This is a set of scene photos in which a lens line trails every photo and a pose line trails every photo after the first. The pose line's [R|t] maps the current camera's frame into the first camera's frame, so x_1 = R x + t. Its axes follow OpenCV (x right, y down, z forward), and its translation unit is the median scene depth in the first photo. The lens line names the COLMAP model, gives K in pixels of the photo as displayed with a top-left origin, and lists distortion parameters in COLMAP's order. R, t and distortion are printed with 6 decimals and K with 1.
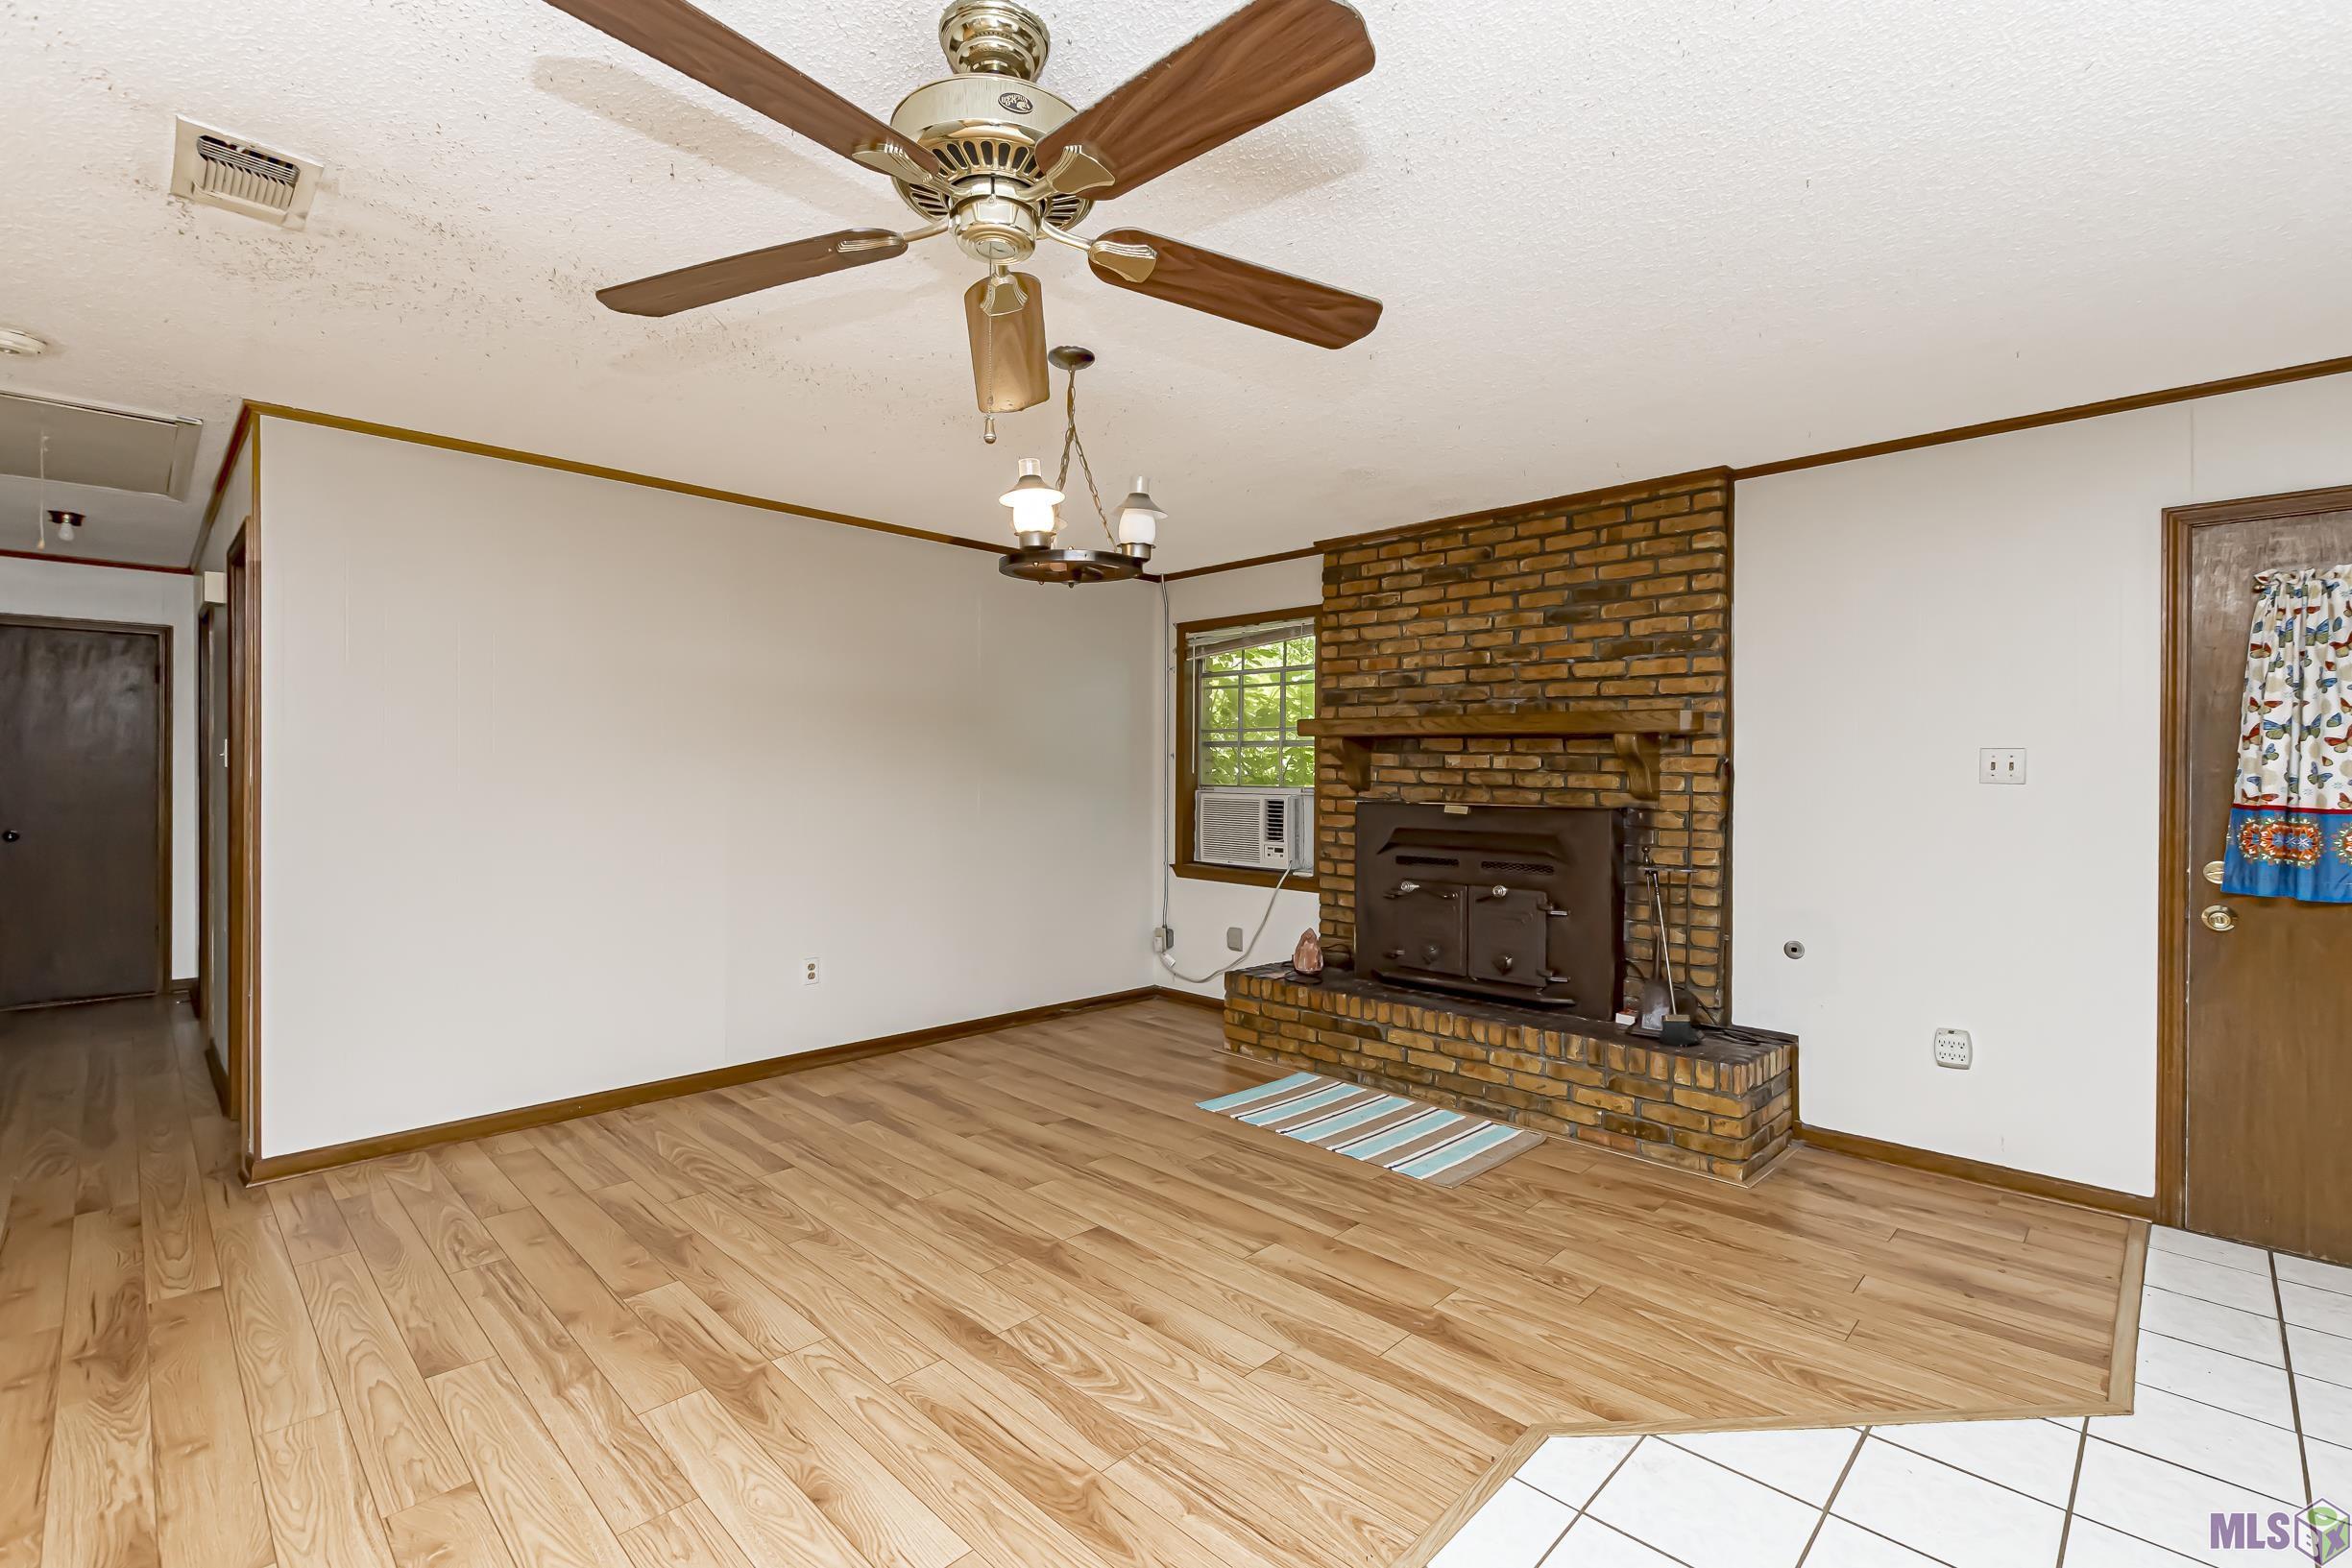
lens RADIAL K [[1054.8, 0, 1207.6], [0, 1054.8, 779.0], [0, 0, 1]] dist [0.004241, -0.001516]
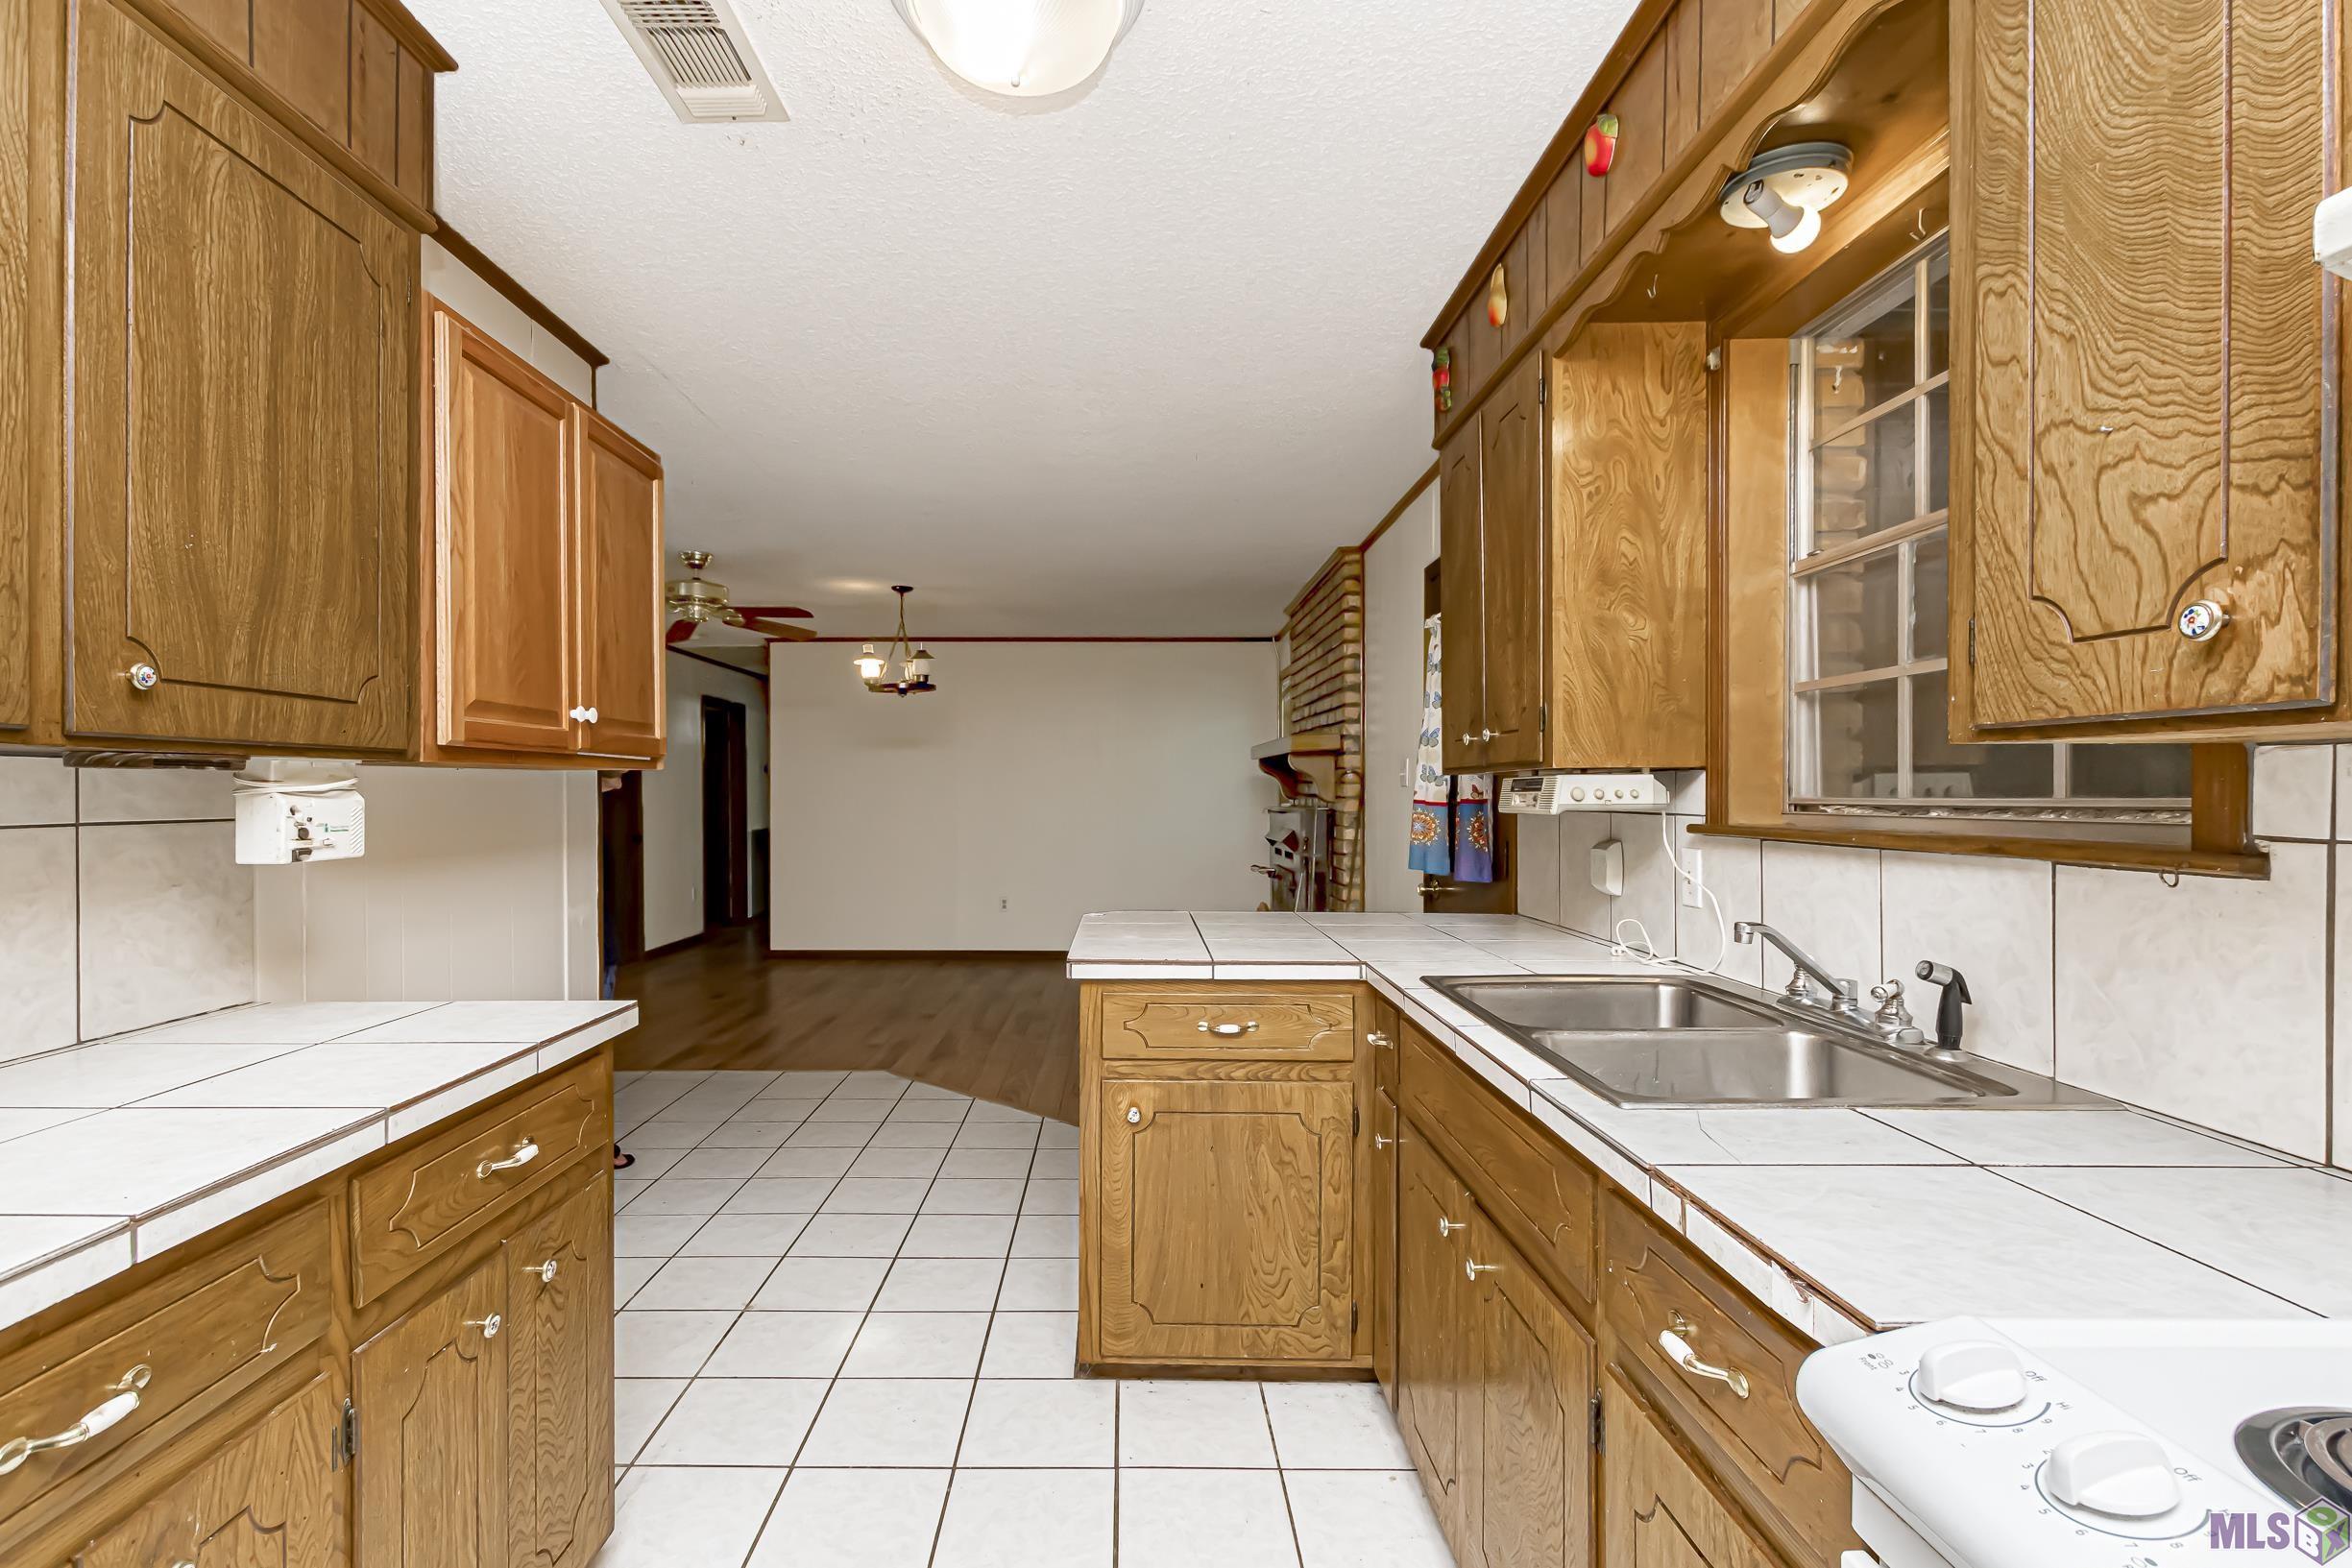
lens RADIAL K [[1054.8, 0, 1080.2], [0, 1054.8, 793.7], [0, 0, 1]] dist [0.004241, -0.001516]
pose [[0.686649, -0.008748, -0.726937, 1.133144], [0.005116, 0.999961, -0.007202, 0.018956], [0.726971, 0.001226, 0.686667, -0.132637]]
